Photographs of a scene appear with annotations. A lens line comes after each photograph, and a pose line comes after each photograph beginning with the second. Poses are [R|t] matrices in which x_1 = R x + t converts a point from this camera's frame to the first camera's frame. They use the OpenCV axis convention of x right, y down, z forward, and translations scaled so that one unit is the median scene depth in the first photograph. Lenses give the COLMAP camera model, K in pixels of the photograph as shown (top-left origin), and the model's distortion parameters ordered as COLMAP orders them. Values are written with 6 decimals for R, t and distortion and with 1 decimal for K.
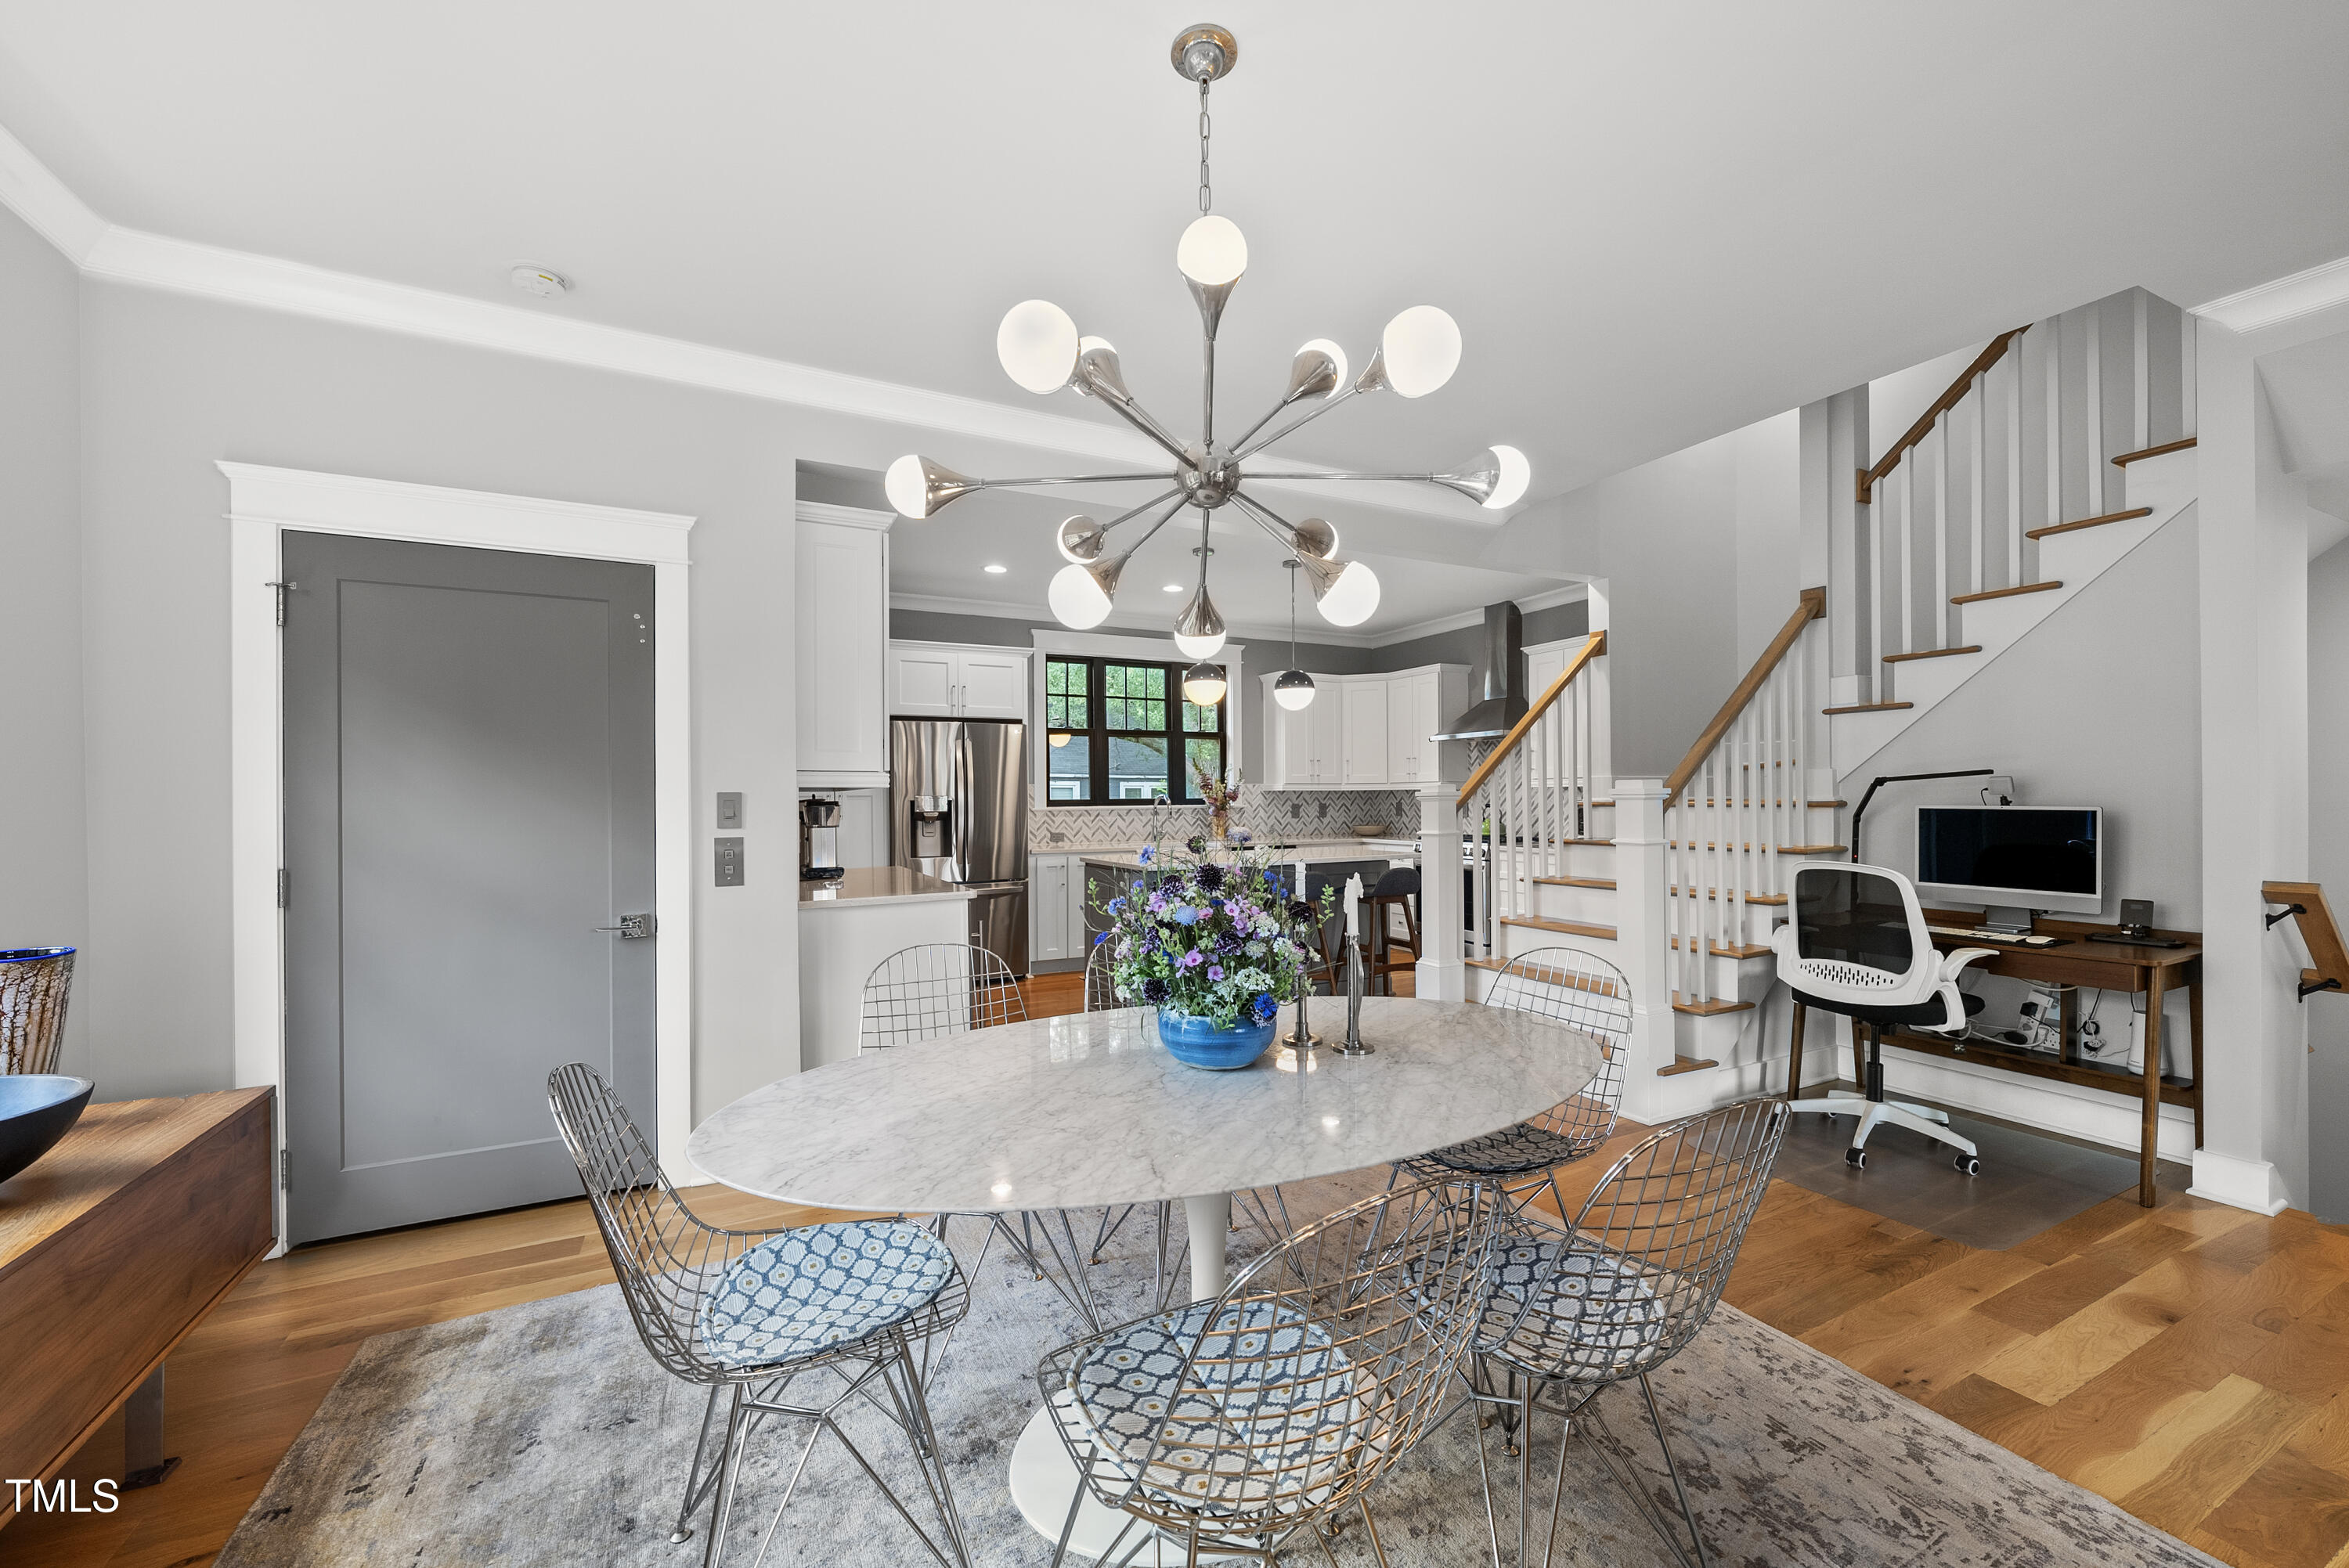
lens RADIAL K [[910.9, 0, 1171.0], [0, 910.9, 793.6], [0, 0, 1]] dist [-0.000636, -0.000163]
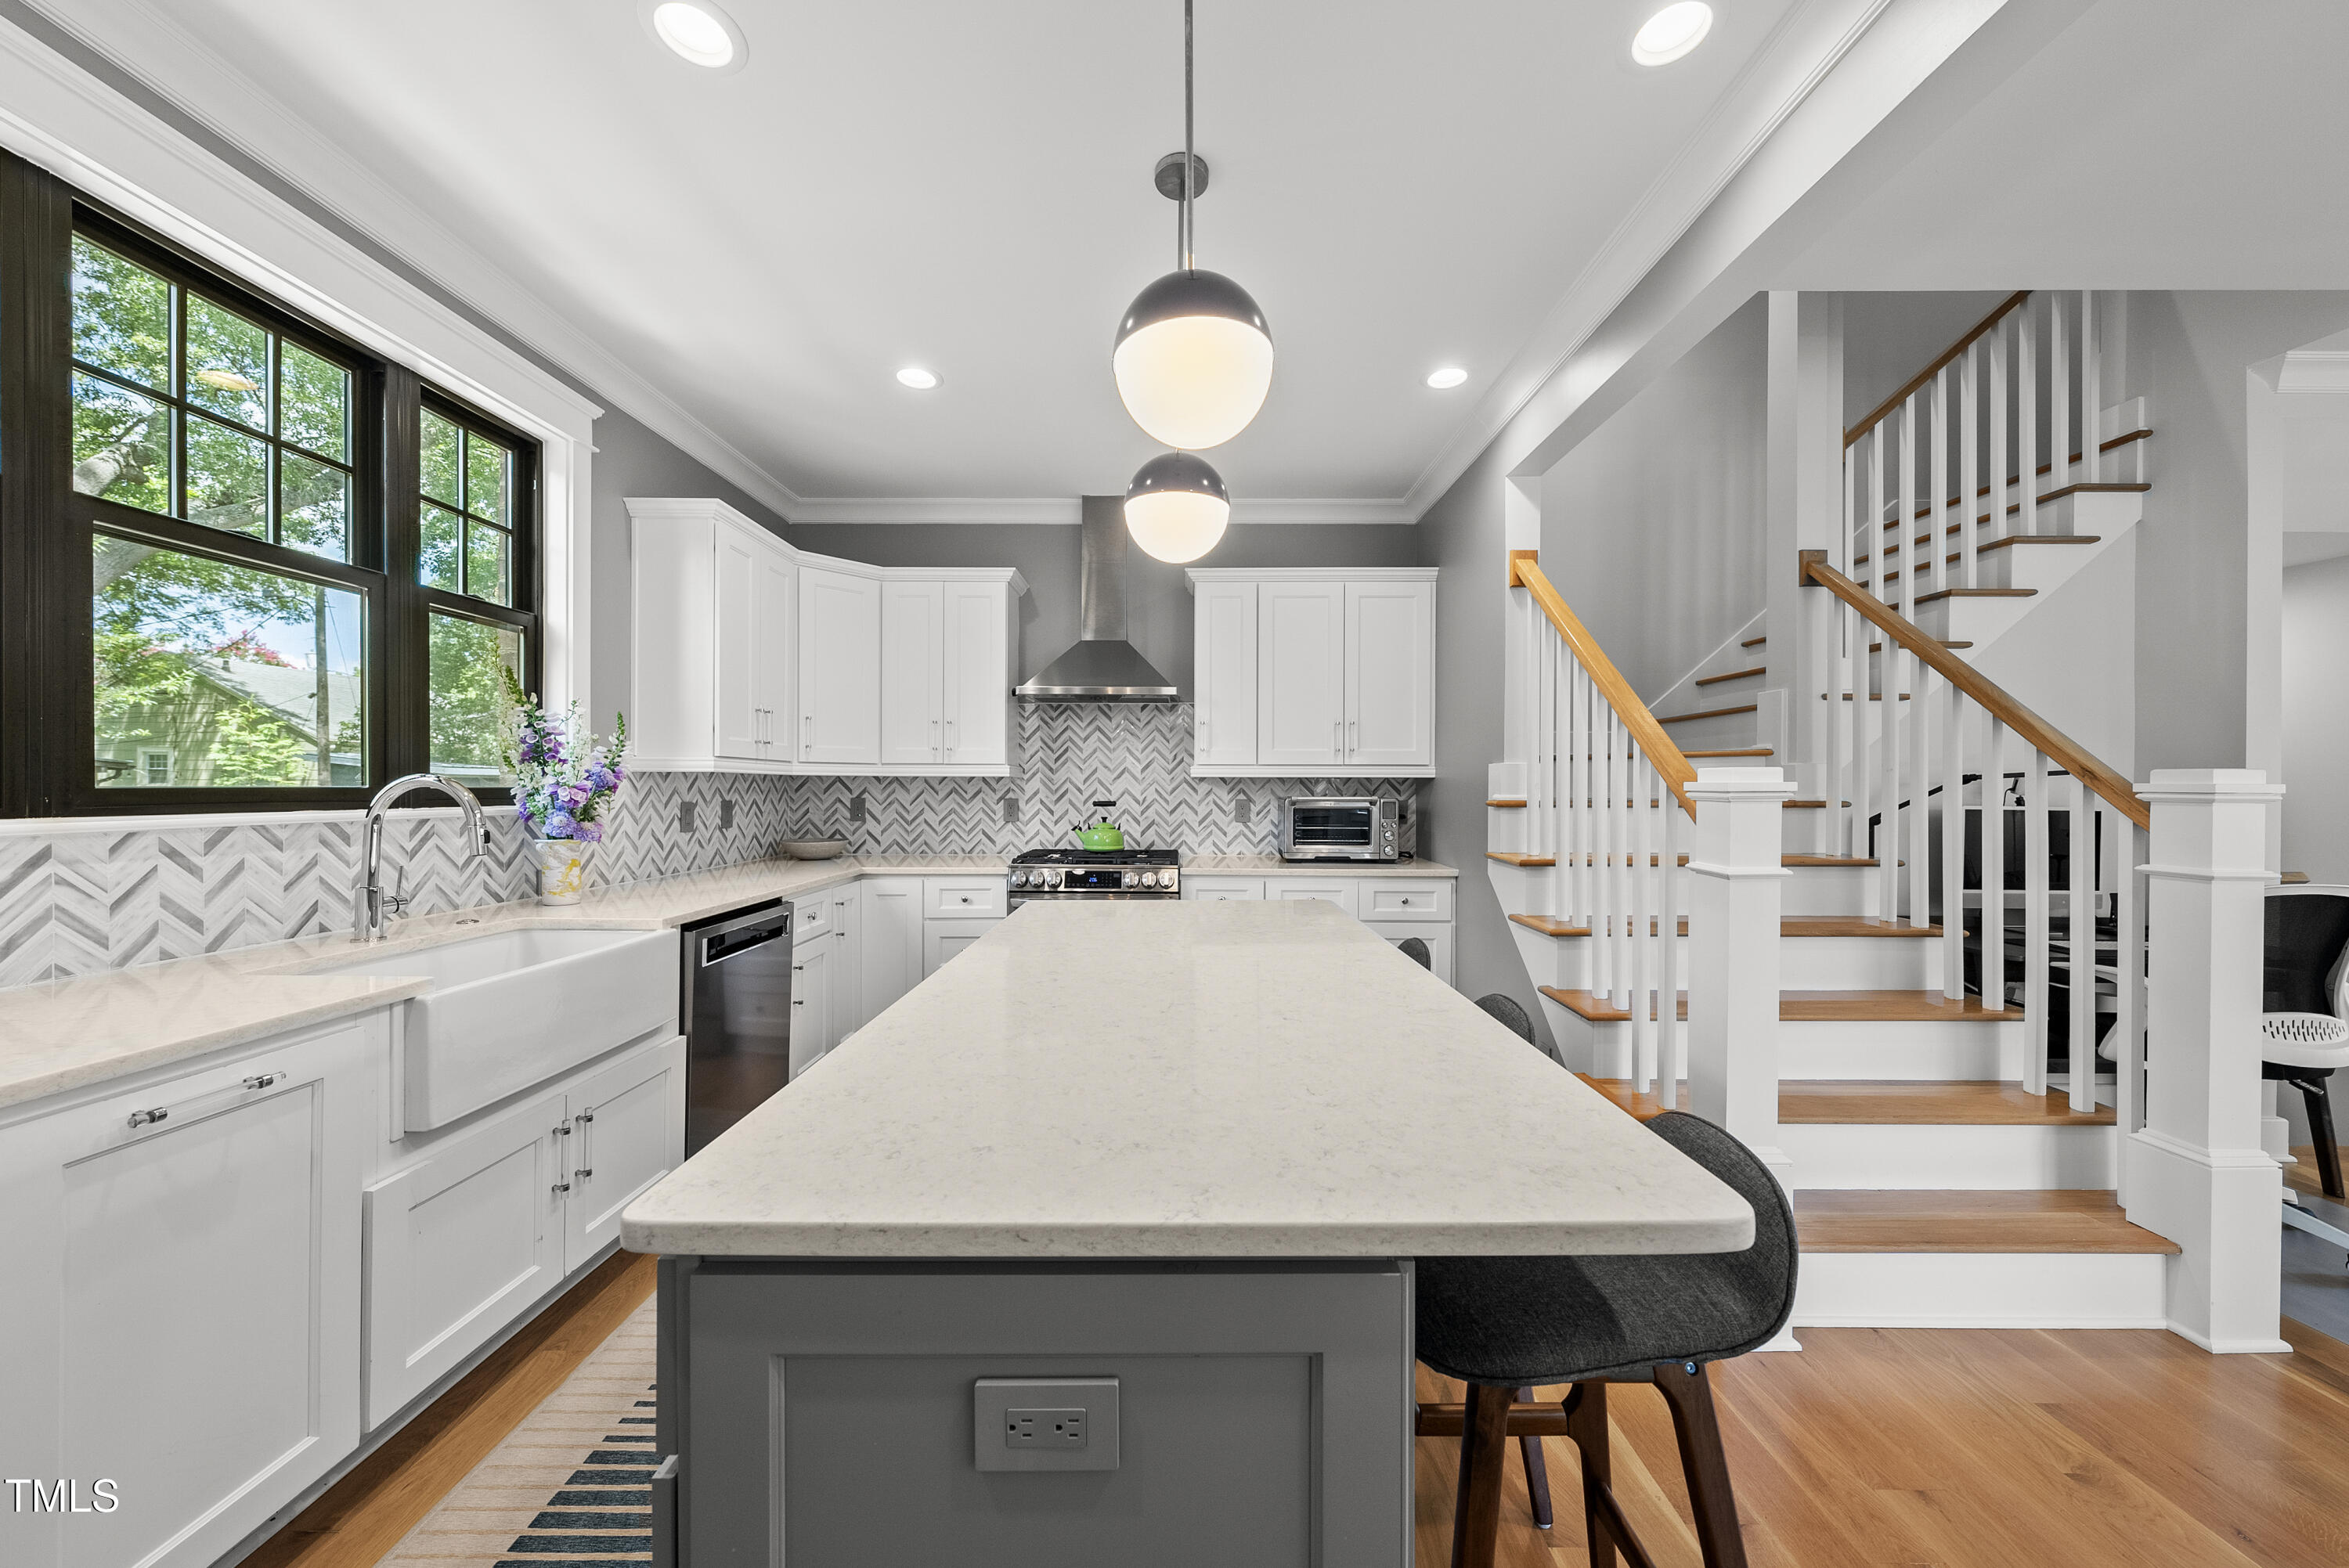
lens RADIAL K [[806.7, 0, 1174.5], [0, 806.7, 784.0], [0, 0, 1]] dist [-0.001397, -0.000202]
pose [[0.453694, 0.013452, 0.891056, -0.204904], [-0.011841, 0.999889, -0.009067, 0.005493], [-0.891079, -0.006437, 0.453803, 1.043603]]
